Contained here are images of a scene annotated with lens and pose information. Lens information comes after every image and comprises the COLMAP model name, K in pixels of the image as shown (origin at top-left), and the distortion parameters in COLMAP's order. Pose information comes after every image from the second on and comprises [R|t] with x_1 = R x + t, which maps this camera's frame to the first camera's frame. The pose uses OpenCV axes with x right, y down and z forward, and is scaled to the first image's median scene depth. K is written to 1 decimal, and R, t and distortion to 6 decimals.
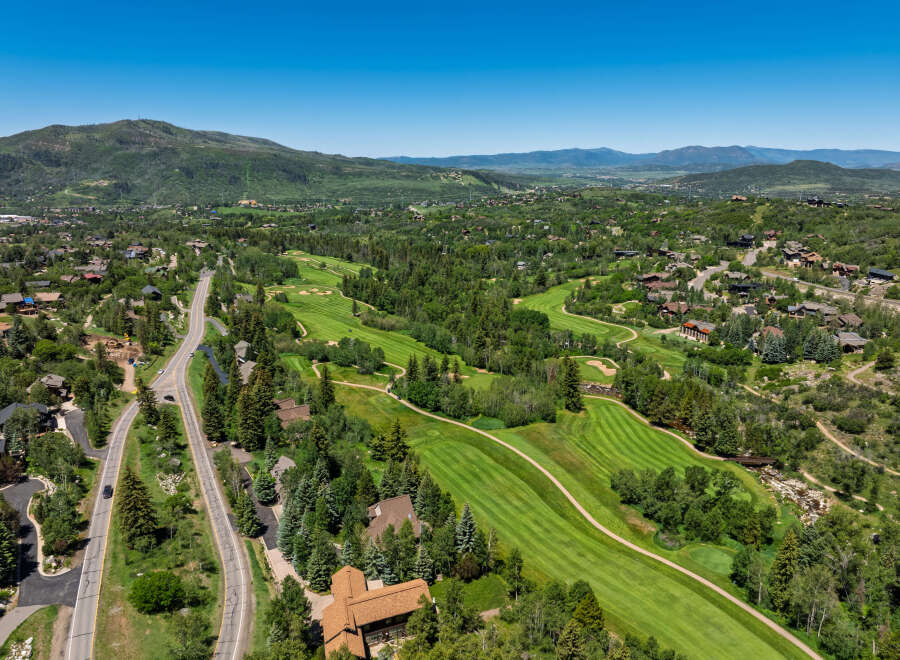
lens RADIAL K [[638.1, 0, 449.0], [0, 638.1, 326.5], [0, 0, 1]] dist [-0.049194, 0.017864]
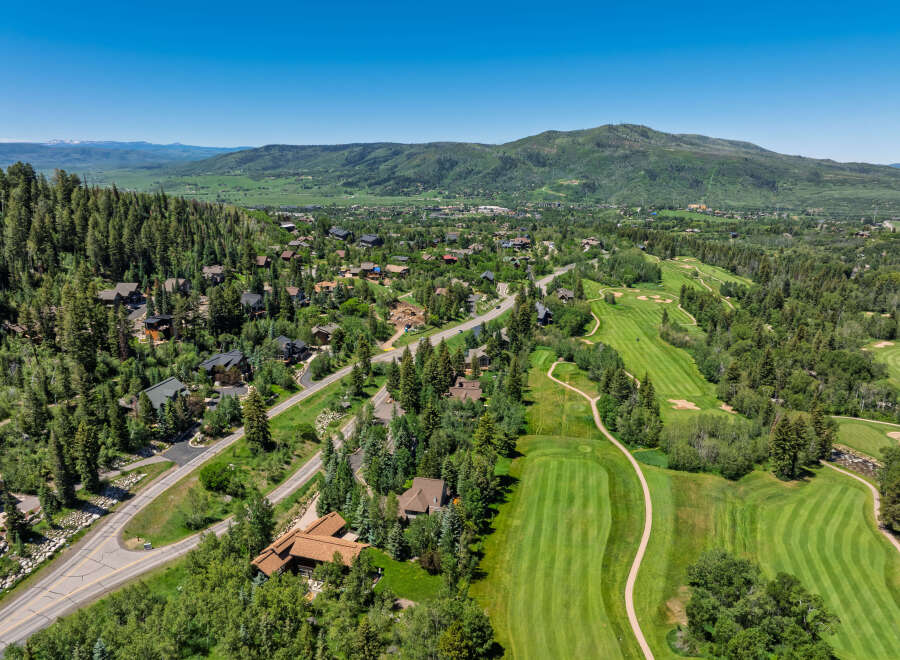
lens RADIAL K [[638.1, 0, 451.5], [0, 638.1, 332.1], [0, 0, 1]] dist [-0.049194, 0.017864]
pose [[0.753686, 0.168633, -0.635232, 0.264258], [-0.166587, 0.983976, 0.063562, -0.020655], [0.635772, 0.057916, 0.769701, 0.088792]]
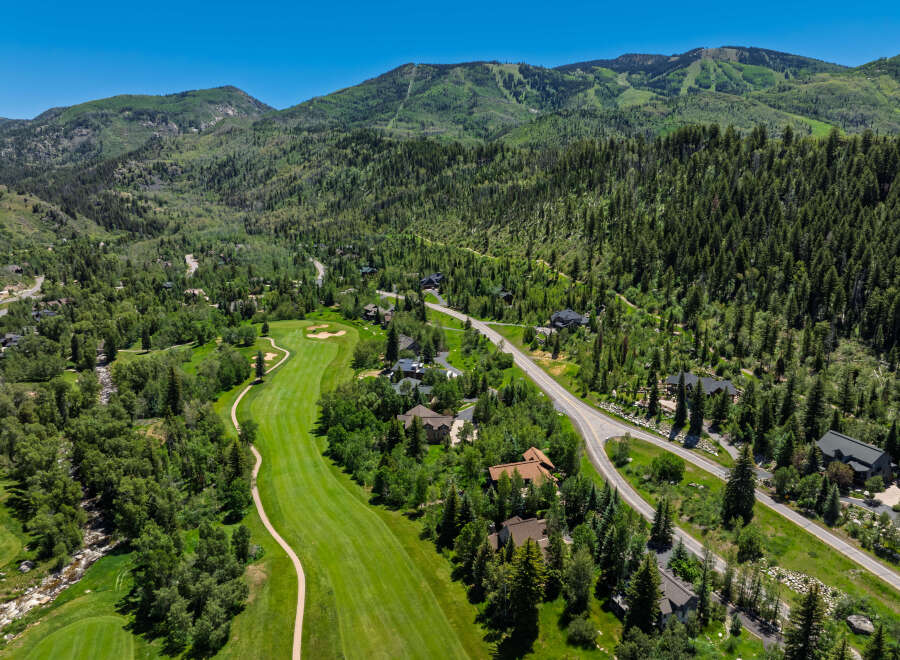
lens RADIAL K [[638.1, 0, 449.4], [0, 638.1, 331.4], [0, 0, 1]] dist [-0.049194, 0.017864]
pose [[-0.994453, -0.020391, 0.103186, -0.031132], [0.029180, 0.889035, 0.456908, -0.204682], [-0.101053, 0.457385, -0.883509, 0.800865]]
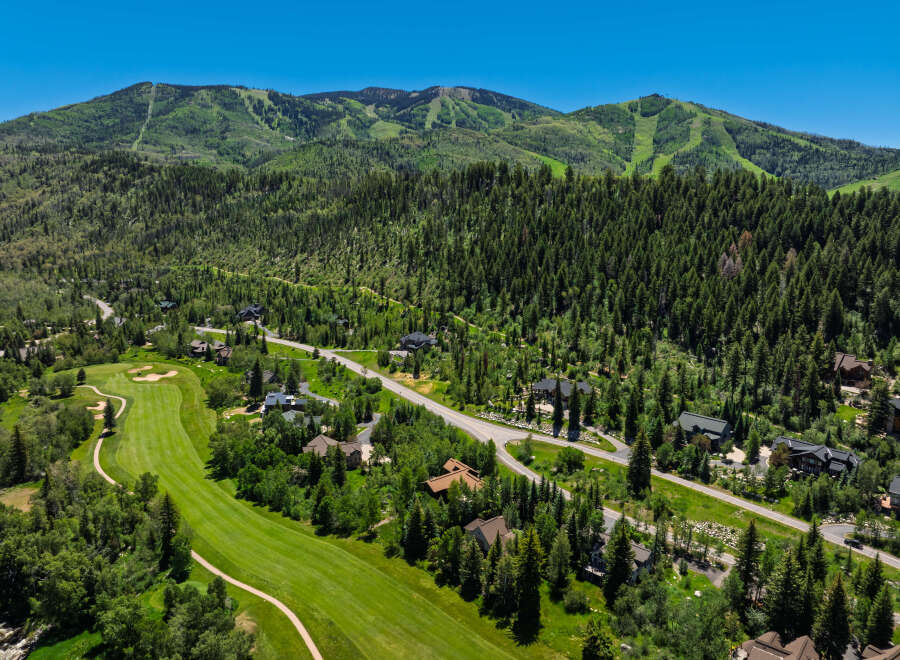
lens RADIAL K [[638.1, 0, 449.2], [0, 638.1, 329.4], [0, 0, 1]] dist [-0.049194, 0.017864]
pose [[-0.959969, 0.047176, -0.276106, 0.123857], [-0.073325, 0.909018, 0.410255, -0.219473], [0.270339, 0.414078, -0.869170, 0.824953]]
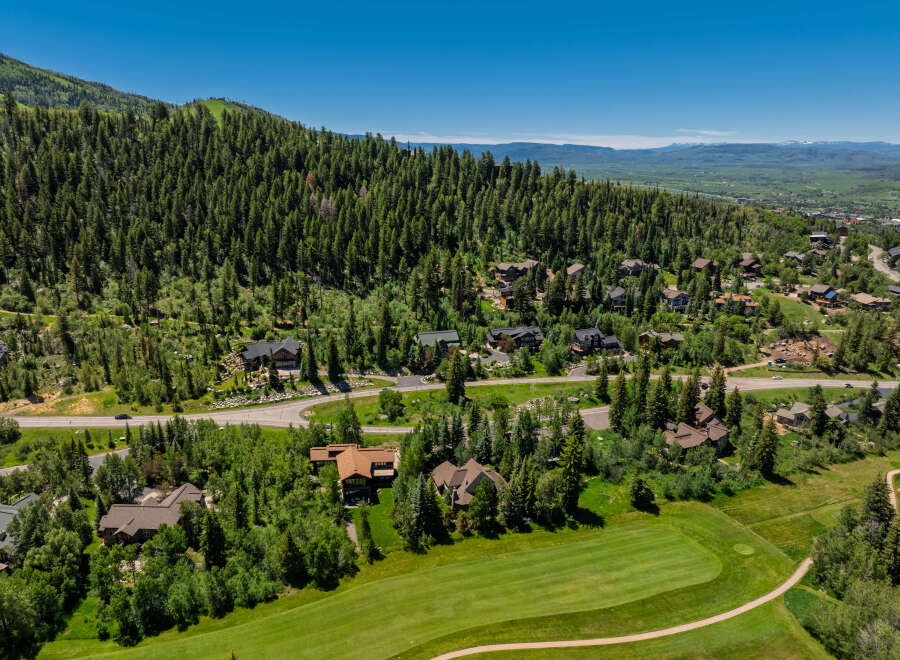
lens RADIAL K [[638.1, 0, 450.3], [0, 638.1, 330.6], [0, 0, 1]] dist [-0.049194, 0.017864]
pose [[-0.175144, 0.251595, -0.951853, 0.423029], [-0.254323, 0.922423, 0.290613, -0.118132], [0.951128, 0.292977, -0.097571, 0.456573]]
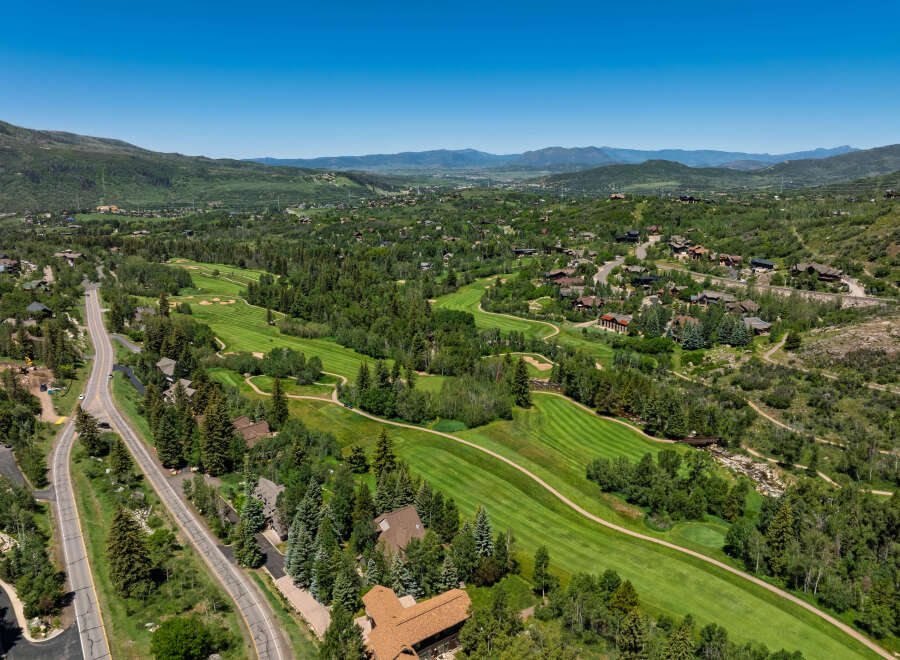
lens RADIAL K [[638.1, 0, 447.4], [0, 638.1, 327.8], [0, 0, 1]] dist [-0.049194, 0.017864]
pose [[0.979920, -0.050668, 0.192845, -0.086765], [0.050607, 0.998705, 0.005249, -0.004483], [-0.192862, 0.004615, 0.981215, 0.014115]]
